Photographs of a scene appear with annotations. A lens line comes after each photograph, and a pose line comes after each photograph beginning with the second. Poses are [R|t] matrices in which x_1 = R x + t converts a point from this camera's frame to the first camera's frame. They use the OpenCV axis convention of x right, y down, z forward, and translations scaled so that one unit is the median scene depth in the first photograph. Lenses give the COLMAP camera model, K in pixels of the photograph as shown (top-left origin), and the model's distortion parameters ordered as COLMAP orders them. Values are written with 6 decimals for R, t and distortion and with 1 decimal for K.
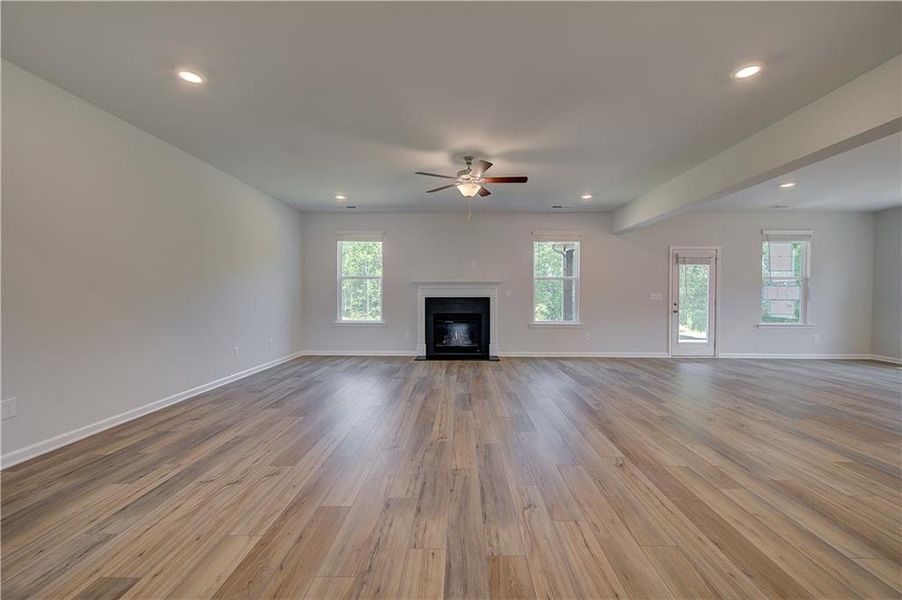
lens RADIAL K [[361.3, 0, 453.7], [0, 361.3, 300.1], [0, 0, 1]] dist [0.003595, -0.000570]
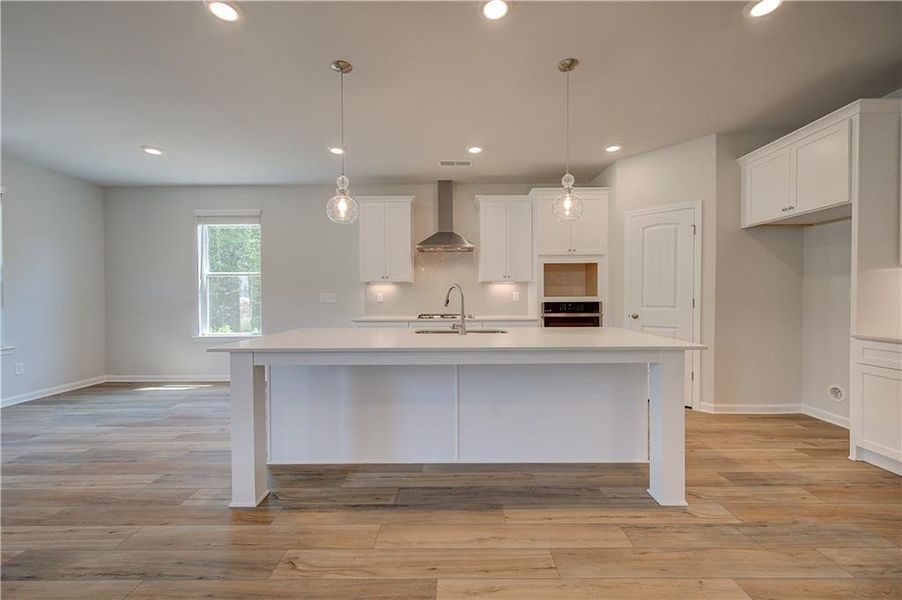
lens RADIAL K [[361.3, 0, 453.7], [0, 361.3, 300.1], [0, 0, 1]] dist [0.003595, -0.000570]
pose [[-0.019365, -0.015830, 0.999687, 0.384814], [0.020568, 0.999657, 0.016228, -0.003369], [-0.999601, 0.020876, -0.019033, 0.286027]]
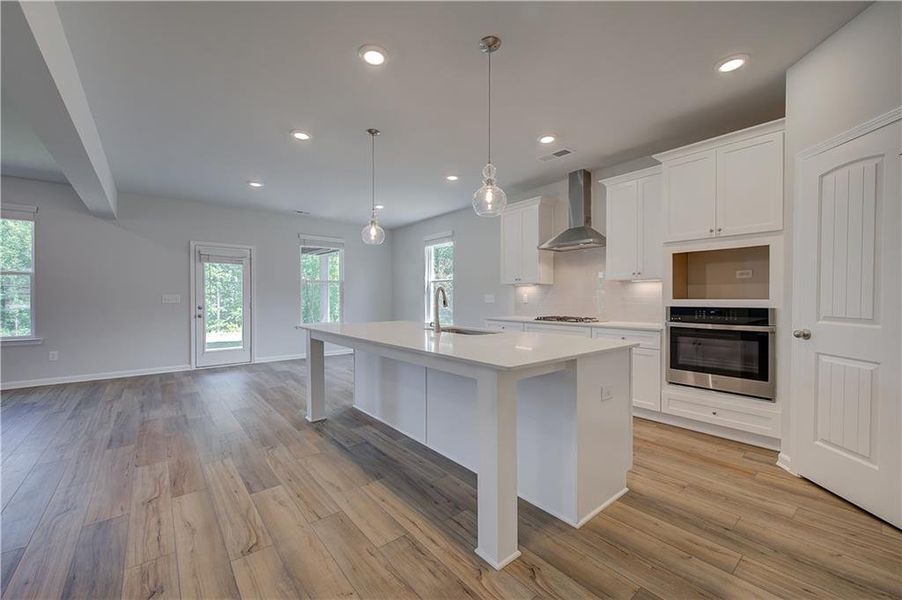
lens RADIAL K [[361.3, 0, 453.7], [0, 361.3, 300.1], [0, 0, 1]] dist [0.003595, -0.000570]
pose [[0.753140, -0.009005, 0.657799, 0.504816], [0.013448, 0.999908, -0.001708, 0.002659], [-0.657723, 0.010133, 0.753191, -0.063324]]
